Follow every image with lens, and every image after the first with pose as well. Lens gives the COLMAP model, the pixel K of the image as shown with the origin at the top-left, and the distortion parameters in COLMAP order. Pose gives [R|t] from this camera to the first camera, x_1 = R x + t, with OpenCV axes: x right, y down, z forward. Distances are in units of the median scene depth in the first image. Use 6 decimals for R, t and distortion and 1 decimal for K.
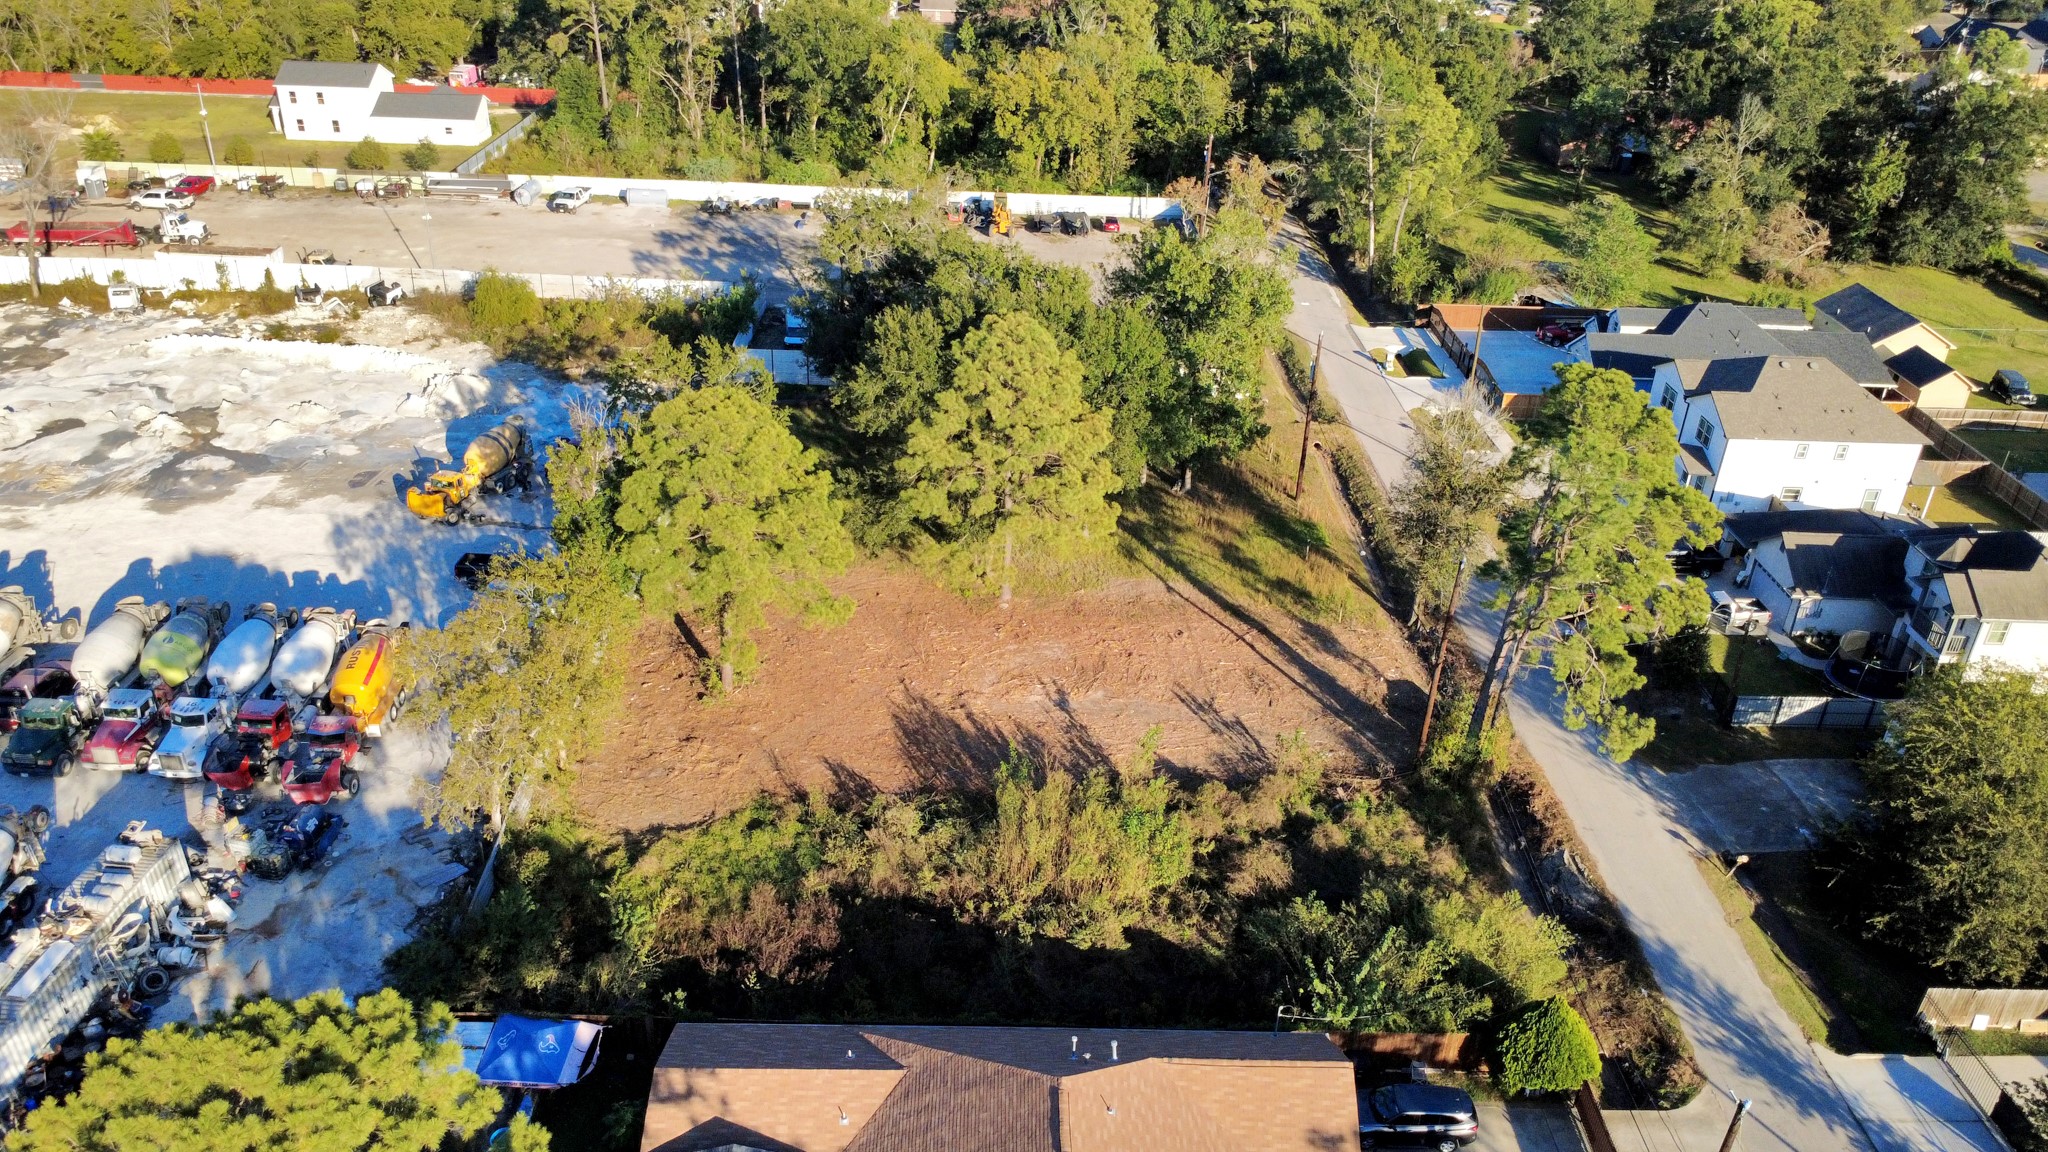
lens RADIAL K [[1489.3, 0, 1027.2], [0, 1489.3, 578.0], [0, 0, 1]] dist [0.000816, -0.001293]
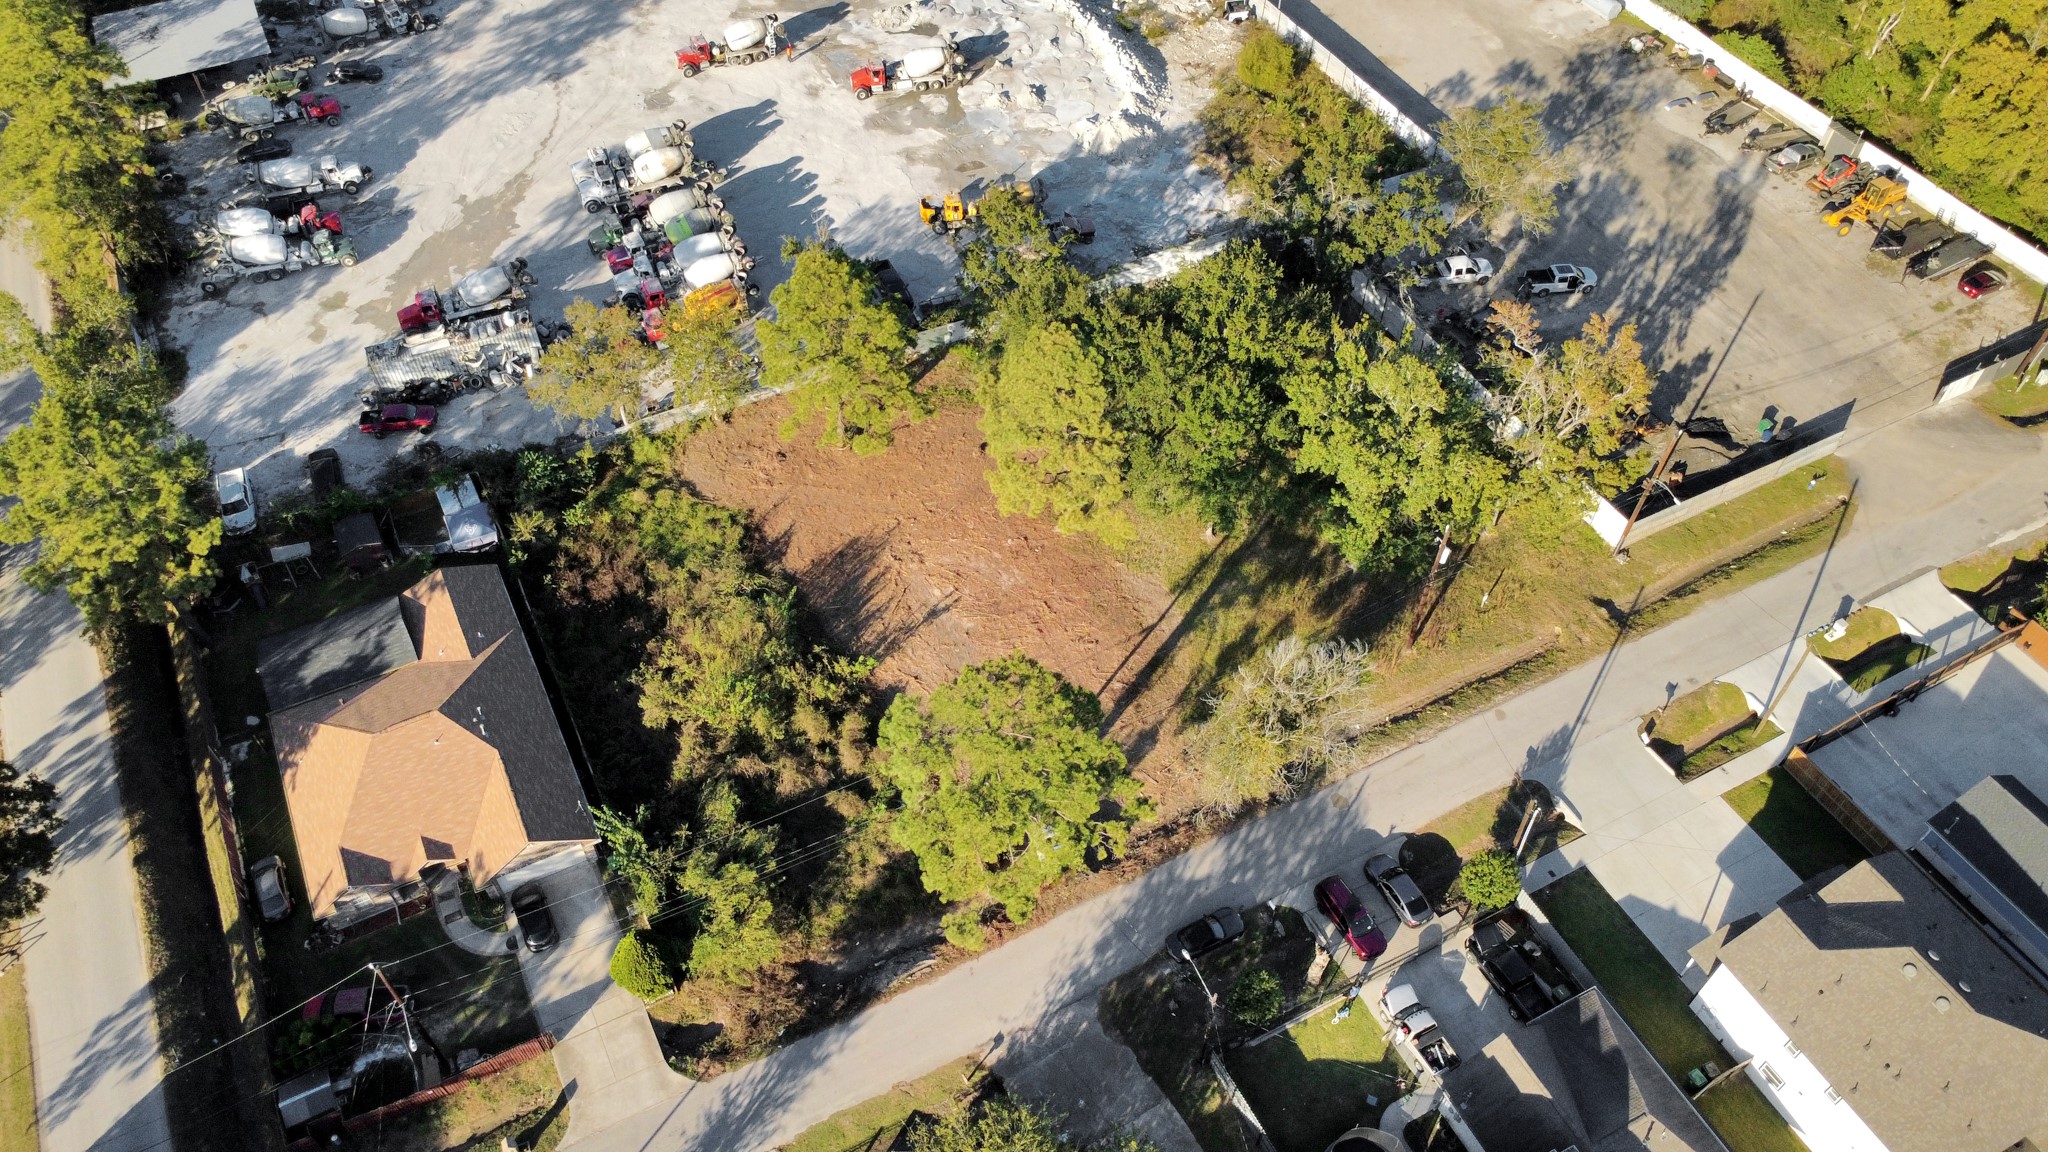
lens RADIAL K [[1489.3, 0, 1027.2], [0, 1489.3, 578.0], [0, 0, 1]] dist [0.000816, -0.001293]
pose [[0.447736, 0.653539, -0.610262, 0.865192], [-0.419348, 0.756256, 0.502220, -0.644127], [0.789734, 0.031050, 0.612663, 0.285765]]
